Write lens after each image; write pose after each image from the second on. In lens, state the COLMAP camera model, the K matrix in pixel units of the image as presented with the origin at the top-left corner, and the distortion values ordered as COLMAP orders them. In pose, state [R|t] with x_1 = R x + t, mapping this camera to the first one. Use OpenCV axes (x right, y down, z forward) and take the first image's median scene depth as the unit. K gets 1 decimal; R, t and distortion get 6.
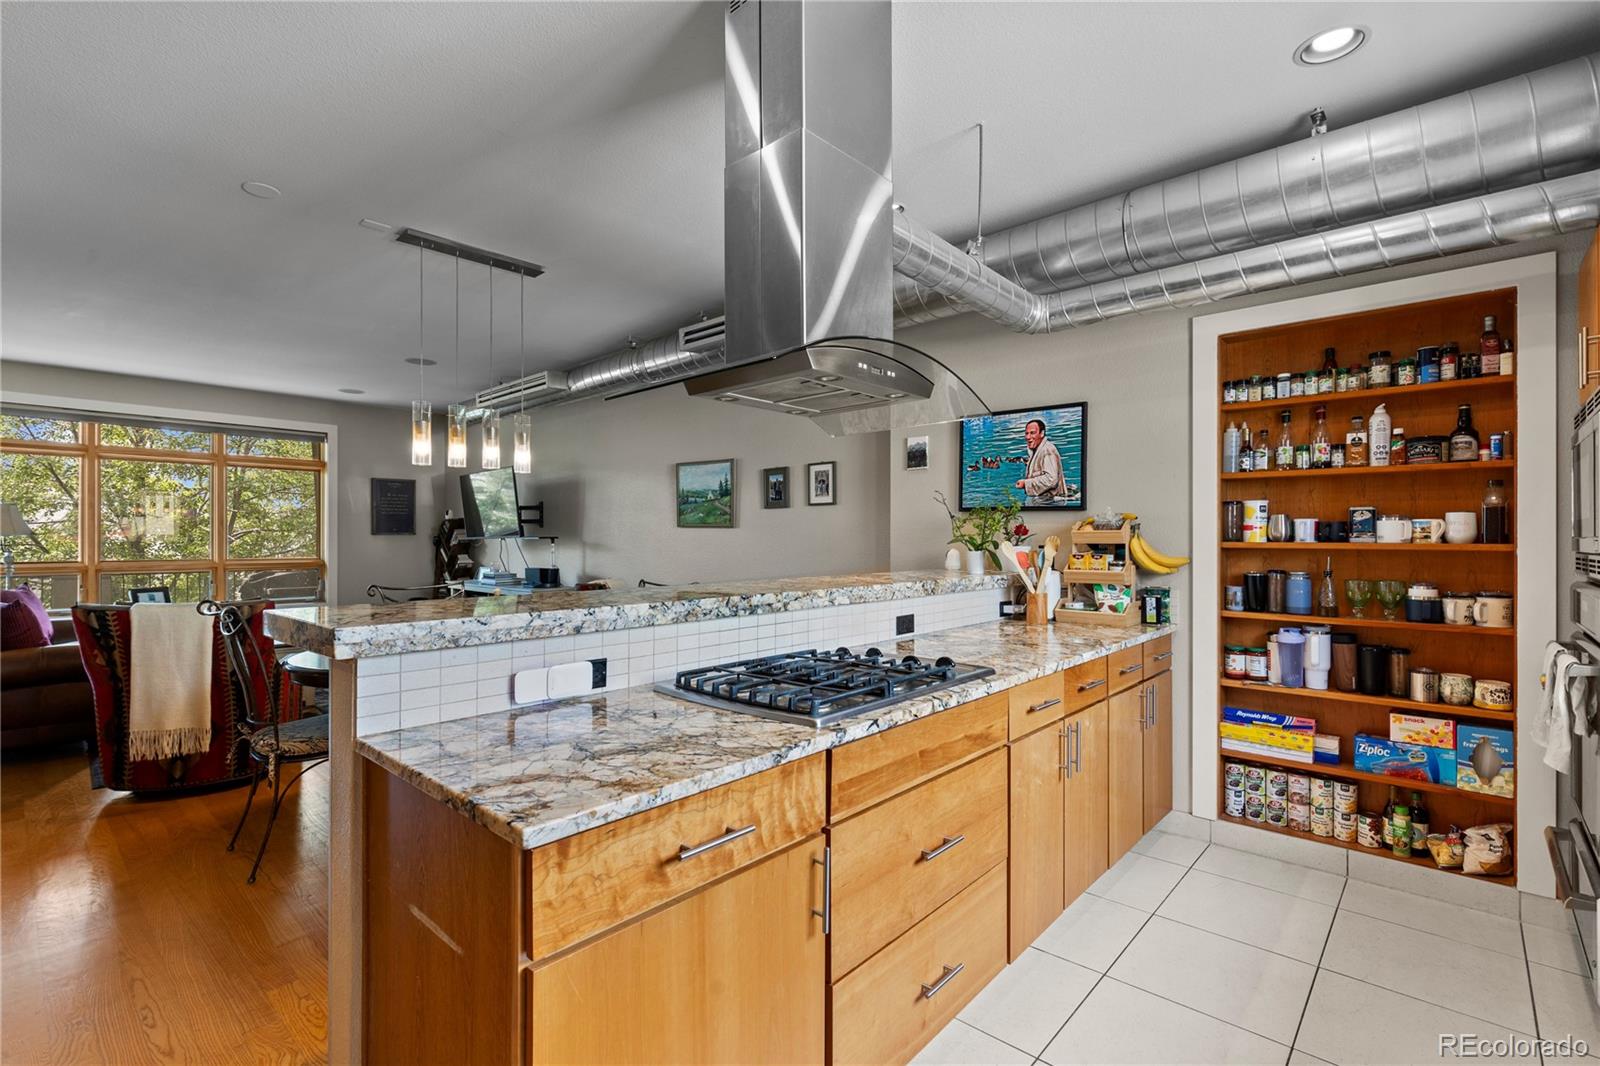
lens RADIAL K [[727.5, 0, 801.3], [0, 727.5, 538.9], [0, 0, 1]] dist [0.003967, -0.001356]
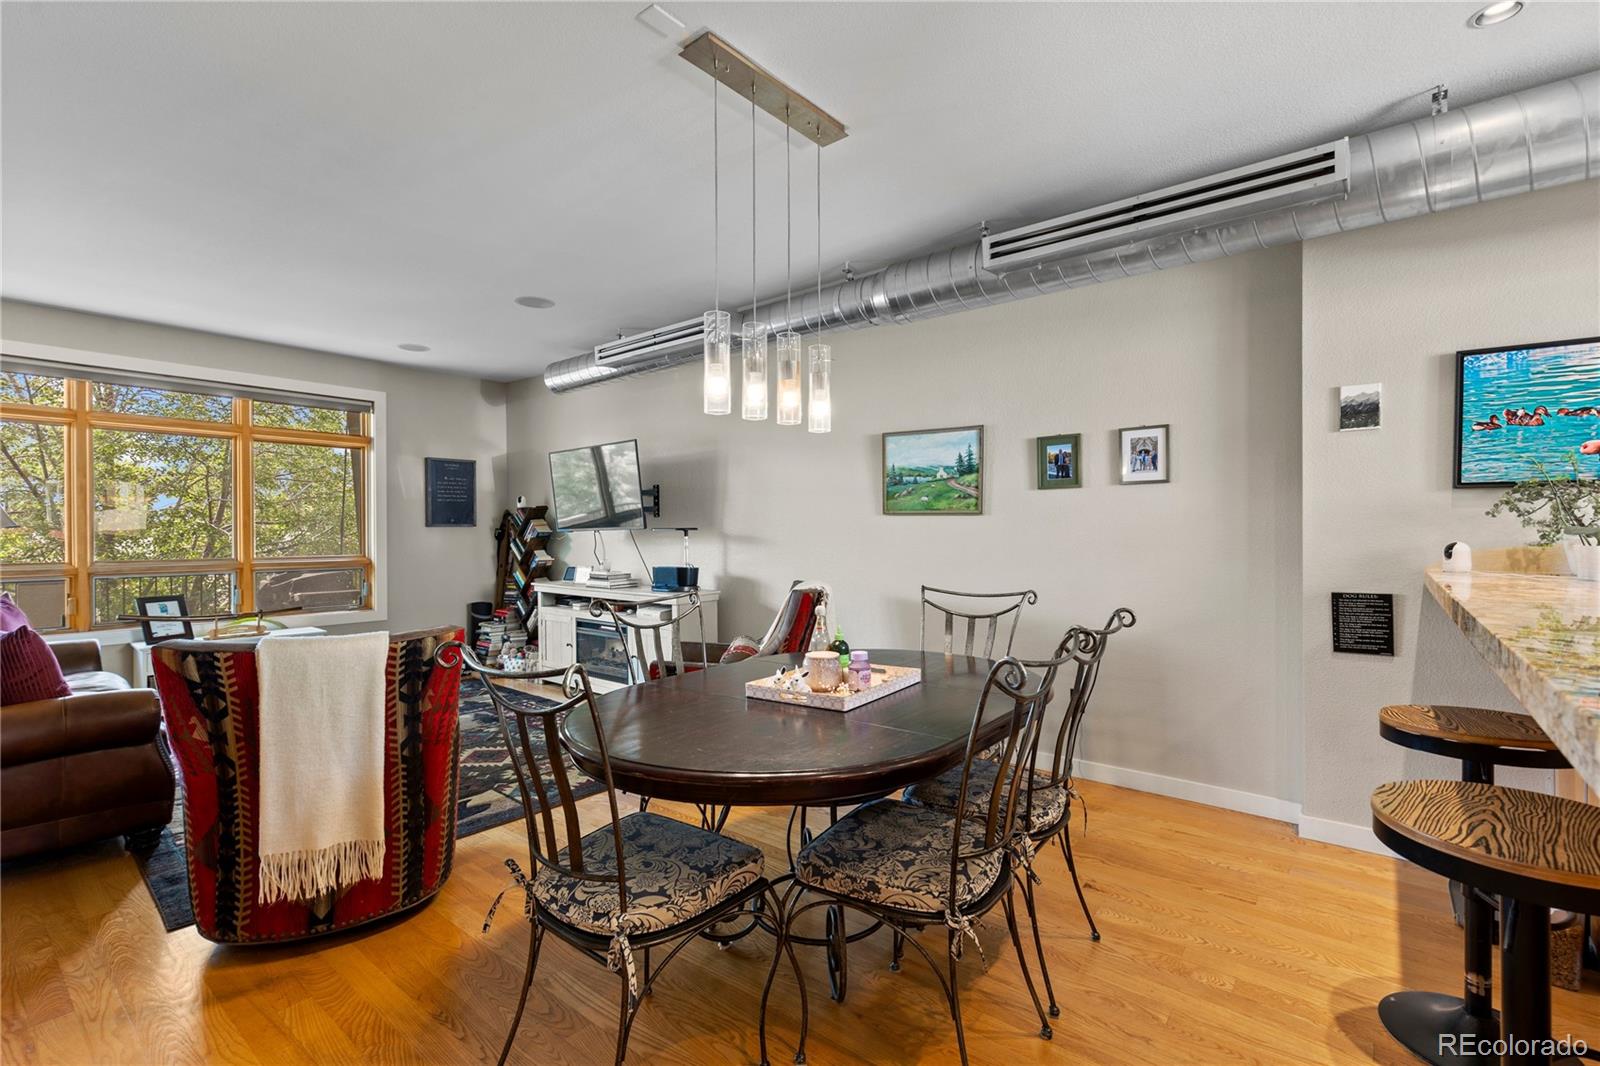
lens RADIAL K [[721.2, 0, 803.4], [0, 721.2, 534.7], [0, 0, 1]] dist [0.002147, -0.000137]
pose [[0.998266, -0.004120, 0.058713, -0.577272], [0.003734, 0.999971, 0.006685, -0.000139], [-0.058738, -0.006455, 0.998253, 0.436821]]
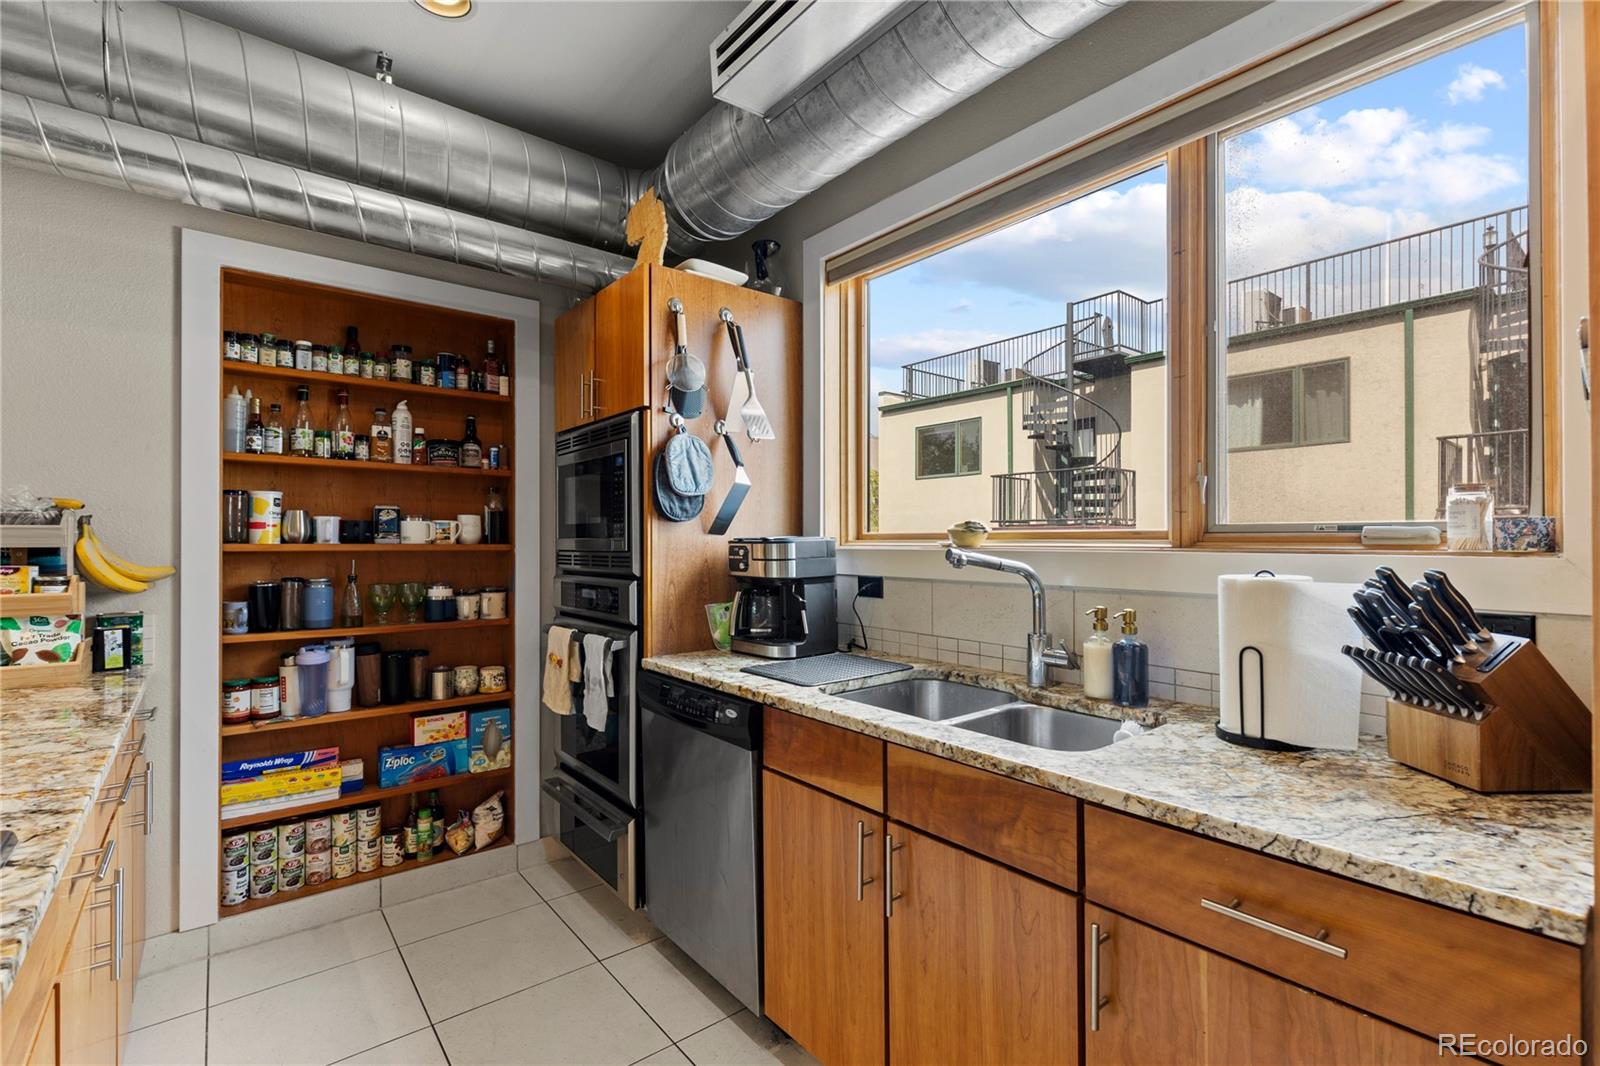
lens RADIAL K [[724.9, 0, 799.5], [0, 724.9, 536.3], [0, 0, 1]] dist [0.000083, -0.000880]
pose [[0.156012, 0.006157, 0.987736, -0.064966], [0.000636, 0.999980, -0.006334, 0.001658], [-0.987755, 0.001616, 0.156005, 0.308424]]
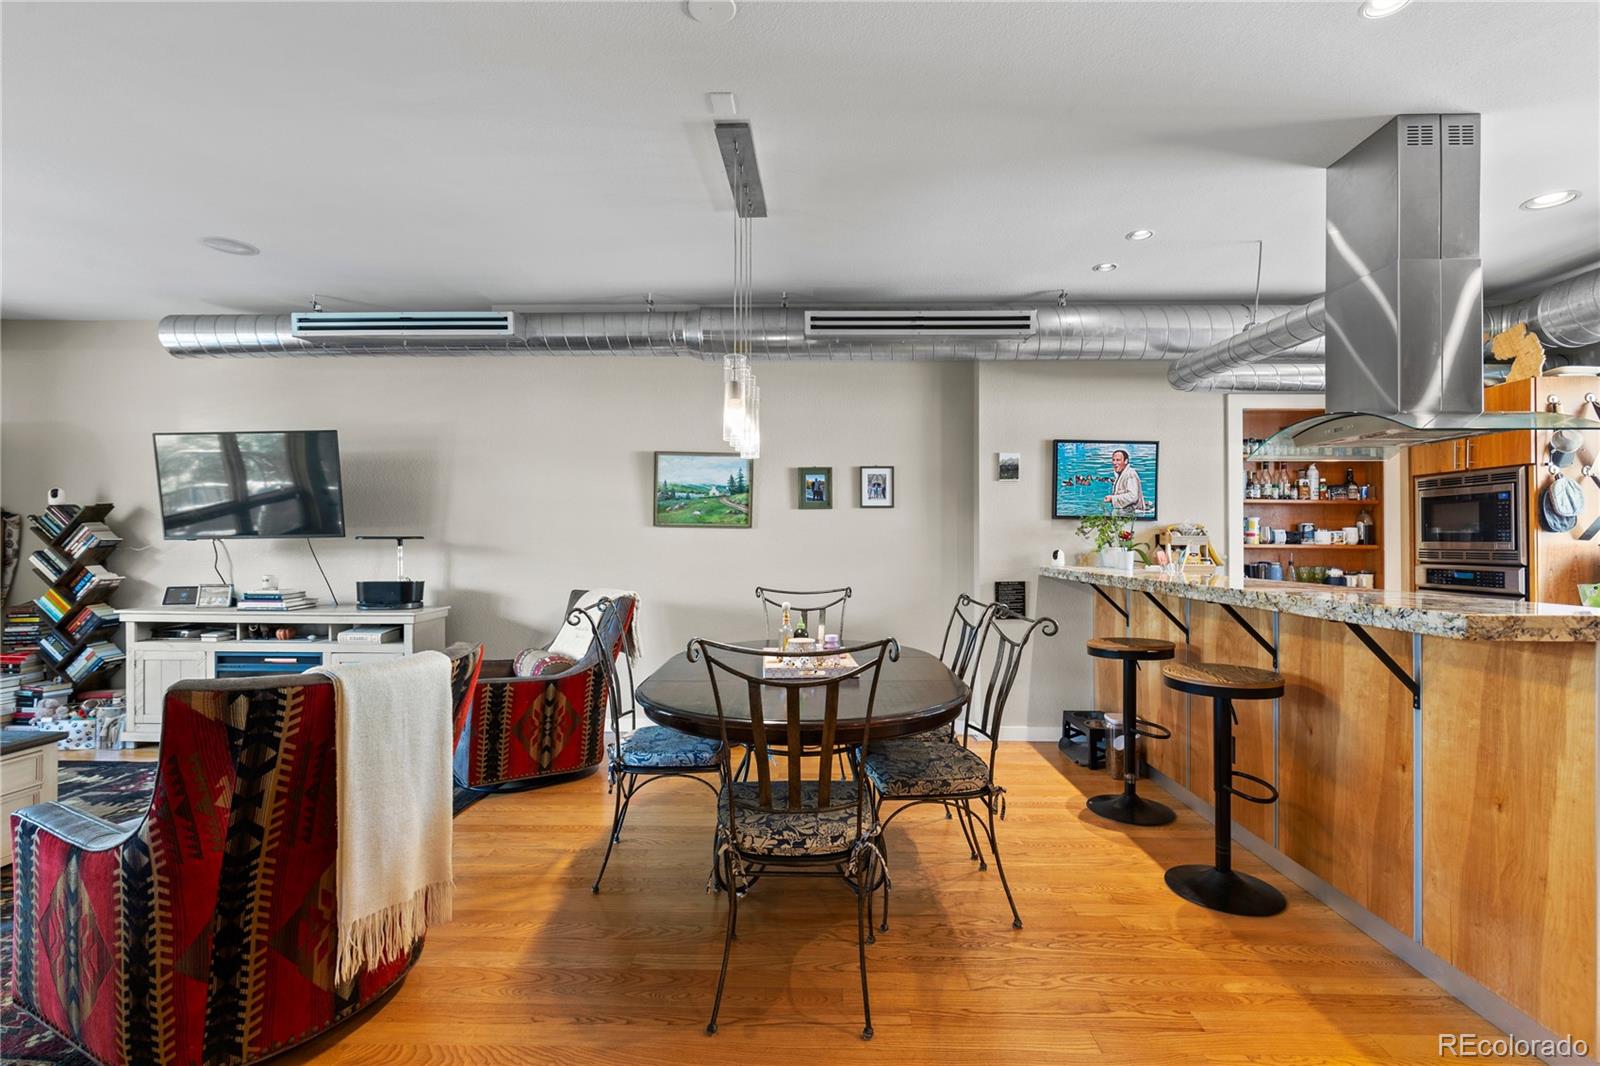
lens RADIAL K [[725.1, 0, 803.7], [0, 725.1, 534.1], [0, 0, 1]] dist [0.003580, -0.001125]
pose [[0.752326, 0.008179, 0.658740, -1.140574], [-0.003079, 0.999956, -0.008900, -0.000168], [-0.658784, 0.004667, 0.752318, 0.470073]]
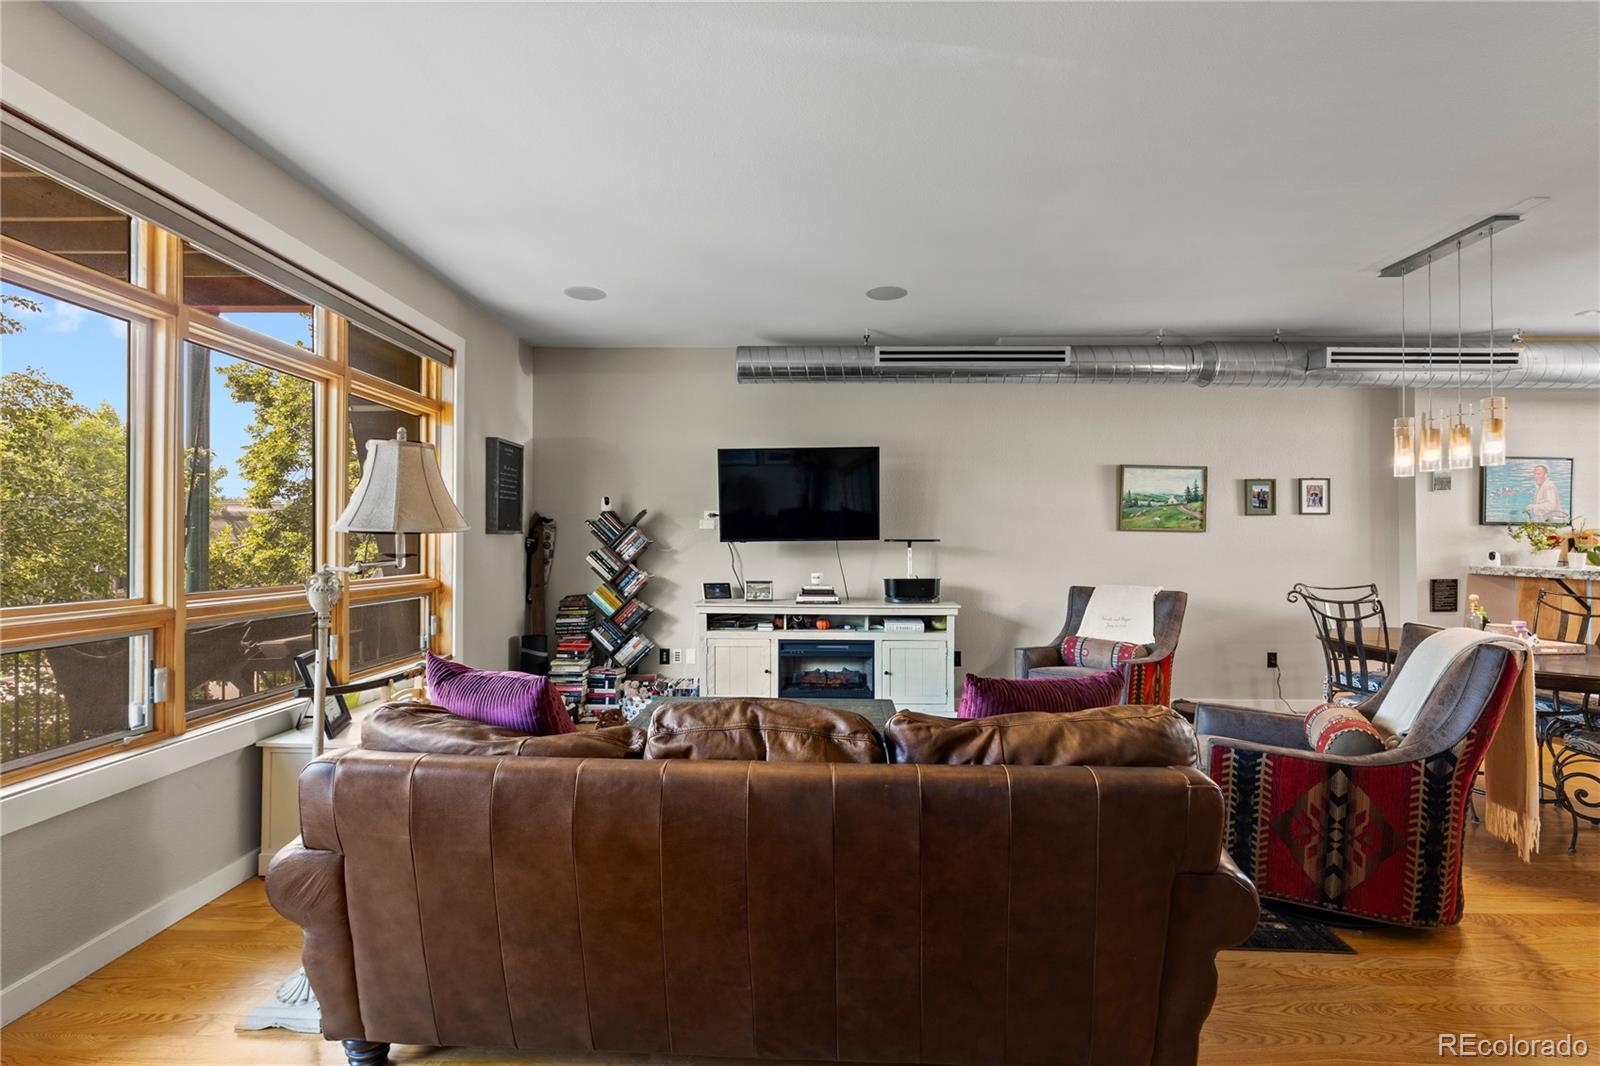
lens RADIAL K [[724.9, 0, 799.5], [0, 724.9, 536.3], [0, 0, 1]] dist [0.000083, -0.000880]
pose [[0.744837, 0.007431, 0.667205, -2.162417], [-0.004054, 0.999970, -0.006612, -0.000676], [-0.667234, 0.002220, 0.744845, 1.076724]]
